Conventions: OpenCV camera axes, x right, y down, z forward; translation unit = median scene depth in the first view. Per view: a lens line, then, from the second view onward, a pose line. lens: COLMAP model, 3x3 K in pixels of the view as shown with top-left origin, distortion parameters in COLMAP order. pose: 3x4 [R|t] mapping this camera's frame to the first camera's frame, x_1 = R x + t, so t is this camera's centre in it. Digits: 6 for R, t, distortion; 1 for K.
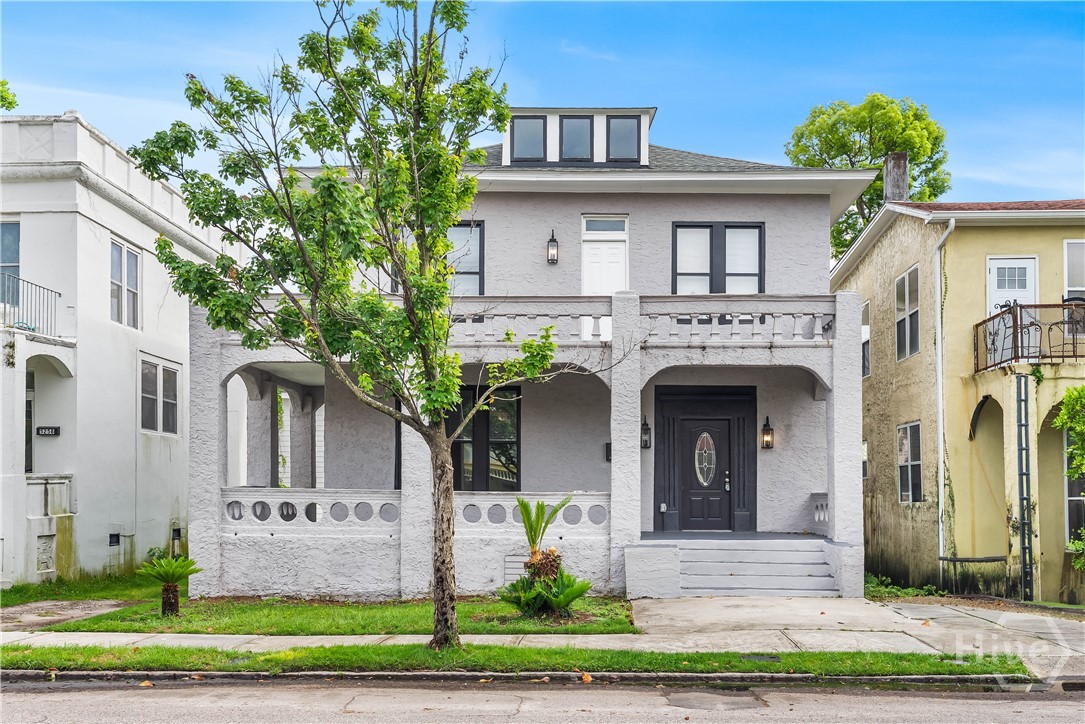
lens RADIAL K [[1008.3, 0, 554.1], [0, 1008.3, 448.9], [0, 0, 1]] dist [0.014722, 0.000000]
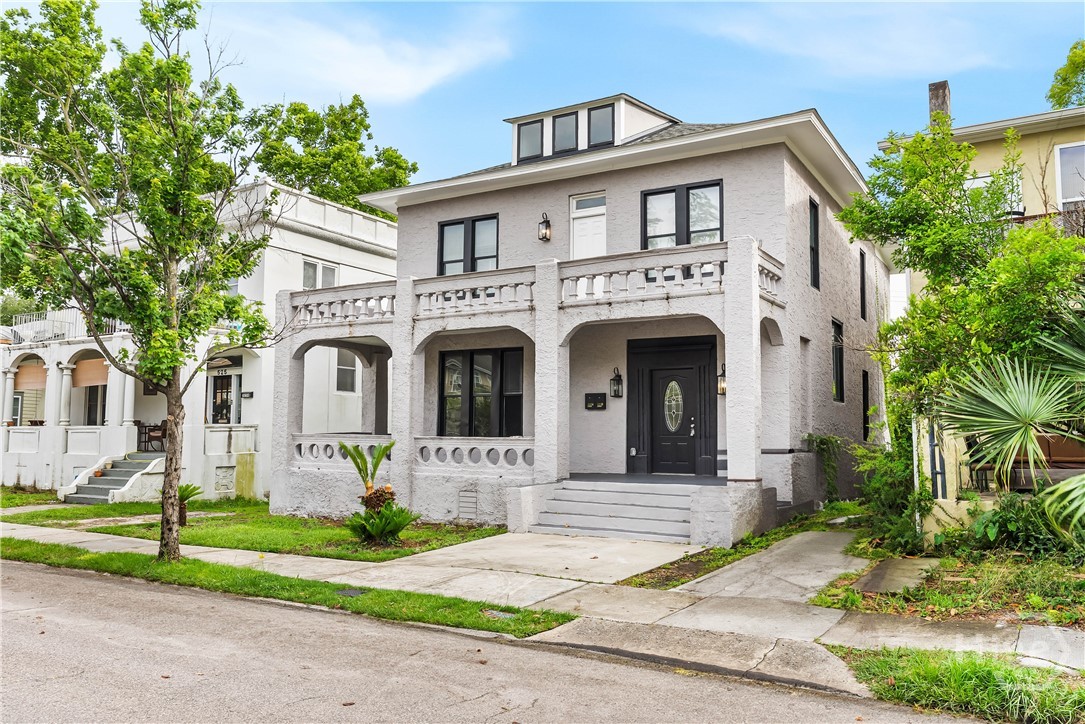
lens RADIAL K [[812.6, 0, 540.5], [0, 812.6, 355.2], [0, 0, 1]] dist [0.006552, 0.000308]
pose [[0.871265, -0.048251, -0.488436, 0.456251], [0.019820, 0.997803, -0.063216, 0.007831], [0.490413, 0.045397, 0.870307, 0.185486]]
